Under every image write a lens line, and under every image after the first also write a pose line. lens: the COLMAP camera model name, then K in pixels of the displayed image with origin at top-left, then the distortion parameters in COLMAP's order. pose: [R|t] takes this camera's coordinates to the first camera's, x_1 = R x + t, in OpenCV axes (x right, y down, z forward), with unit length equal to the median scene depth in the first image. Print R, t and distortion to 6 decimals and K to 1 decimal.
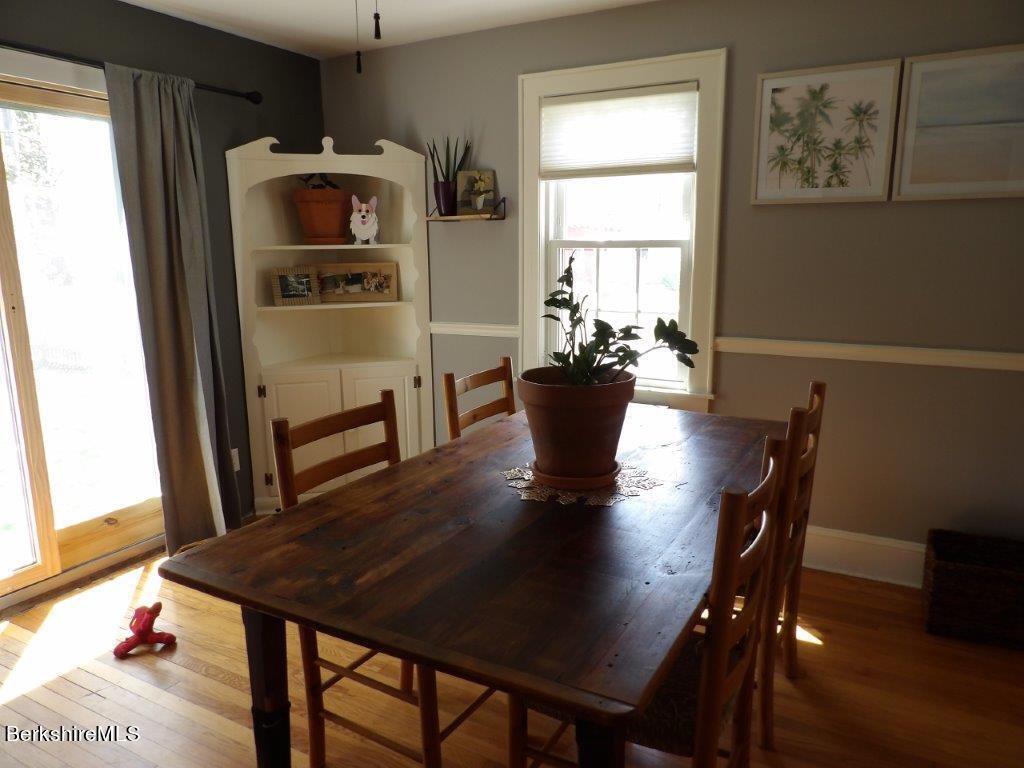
lens RADIAL K [[731.7, 0, 509.8], [0, 731.7, 387.1], [0, 0, 1]] dist [-0.041844, 0.051022]
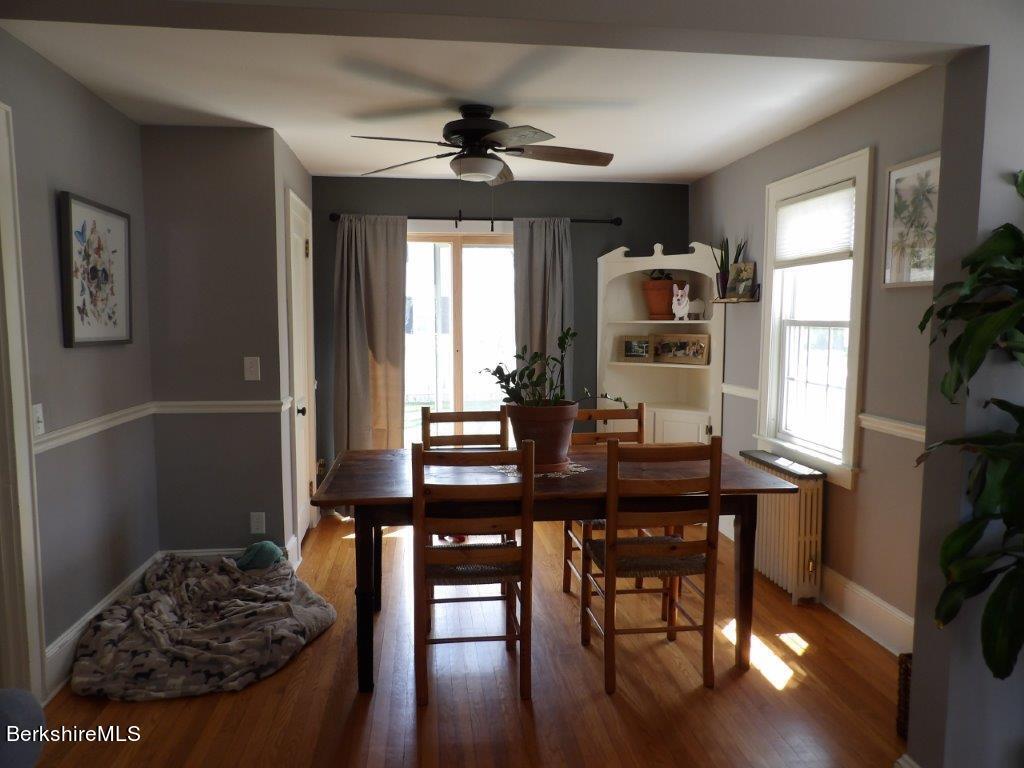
lens RADIAL K [[731.7, 0, 509.8], [0, 731.7, 387.1], [0, 0, 1]] dist [-0.041844, 0.051022]
pose [[0.593088, 0.086484, -0.800479, 0.727779], [-0.161615, 0.986766, -0.013134, -0.009546], [0.788750, 0.137159, 0.599217, -0.020971]]
